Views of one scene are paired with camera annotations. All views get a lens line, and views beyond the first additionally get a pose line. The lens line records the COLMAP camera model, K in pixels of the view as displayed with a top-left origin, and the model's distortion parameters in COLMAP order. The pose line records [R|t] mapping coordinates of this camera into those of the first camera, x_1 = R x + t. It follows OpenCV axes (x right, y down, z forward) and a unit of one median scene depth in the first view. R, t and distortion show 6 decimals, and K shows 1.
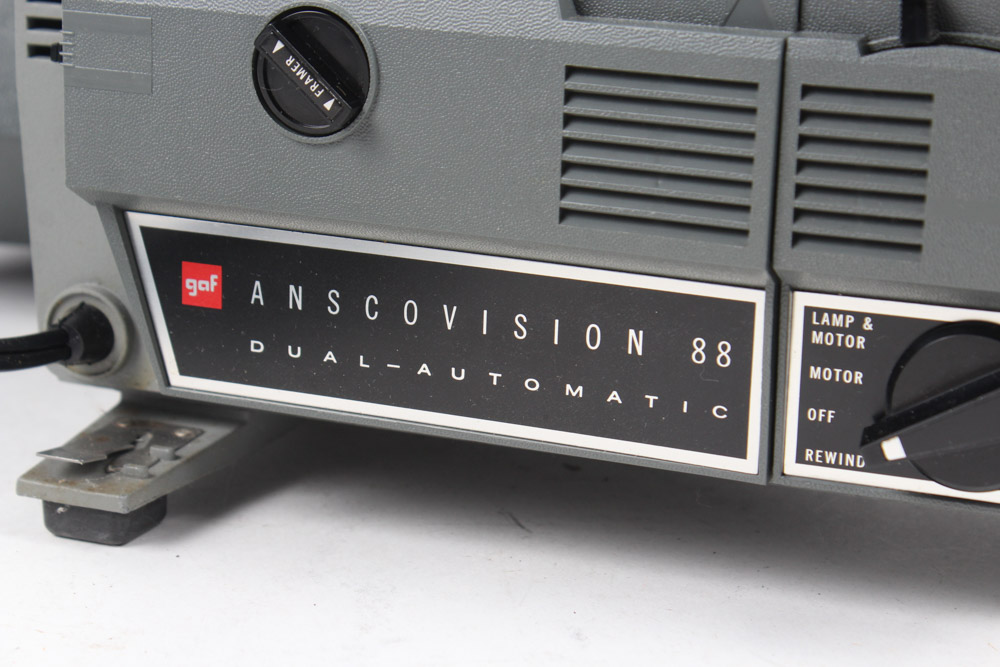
lens RADIAL K [[2360.1, 0, 506.0], [0, 2360.1, 335.7], [0, 0, 1]] dist [0.070748, 0.000000]
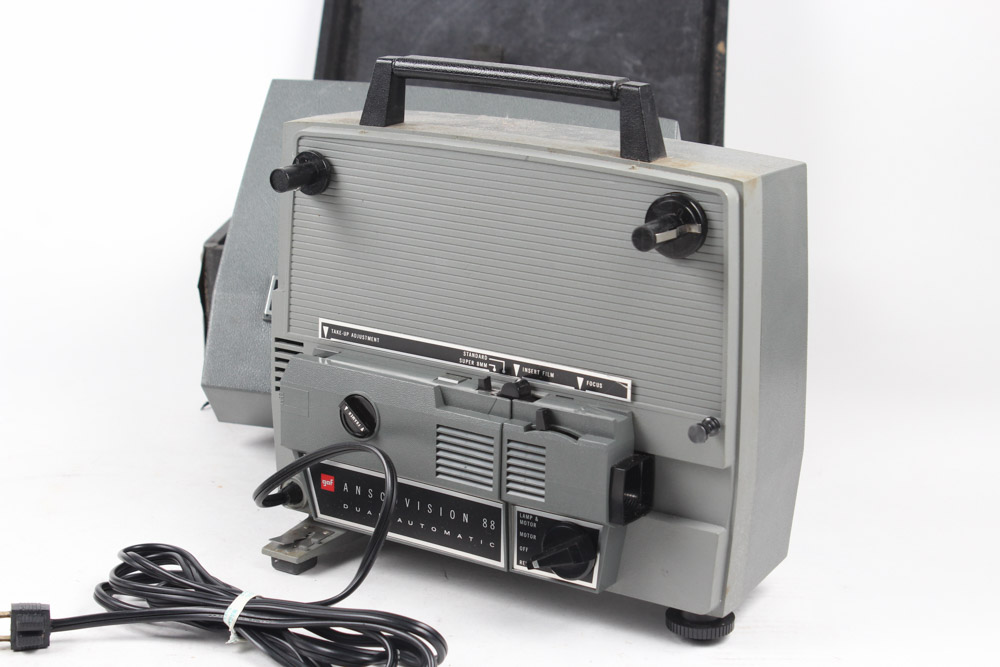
lens RADIAL K [[2009.2, 0, 506.2], [0, 2009.2, 335.8], [0, 0, 1]] dist [0.042096, 0.000000]
pose [[0.981369, 0.044507, -0.186905, 0.538395], [-0.044447, 0.999002, 0.004514, -0.226135], [0.186920, 0.003878, 0.982368, -1.341427]]
